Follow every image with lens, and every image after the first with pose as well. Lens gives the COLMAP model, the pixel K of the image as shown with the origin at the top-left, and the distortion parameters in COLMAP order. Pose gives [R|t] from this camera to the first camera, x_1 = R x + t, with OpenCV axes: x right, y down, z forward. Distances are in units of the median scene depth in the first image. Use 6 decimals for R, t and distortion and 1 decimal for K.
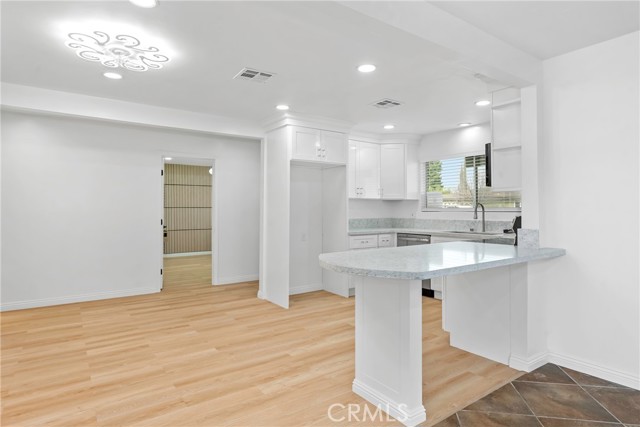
lens RADIAL K [[359.7, 0, 320.0], [0, 359.7, 213.5], [0, 0, 1]] dist [0.000047, -0.000081]
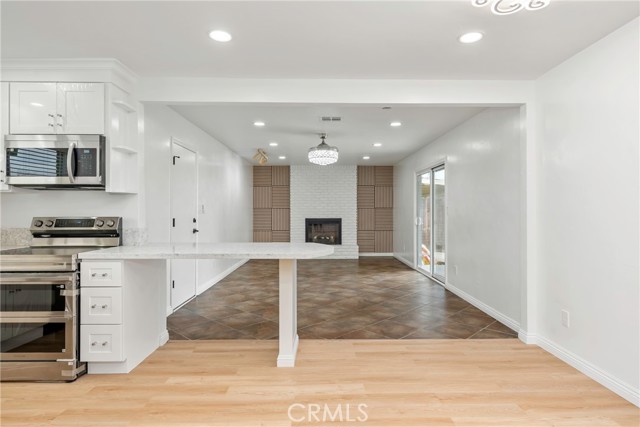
lens RADIAL K [[359.7, 0, 320.0], [0, 359.7, 213.5], [0, 0, 1]] dist [0.000047, -0.000081]
pose [[-0.822120, 0.002037, 0.569310, -0.626381], [0.007662, 0.999943, 0.007486, -0.010081], [-0.569262, 0.010516, -0.822089, 1.853887]]
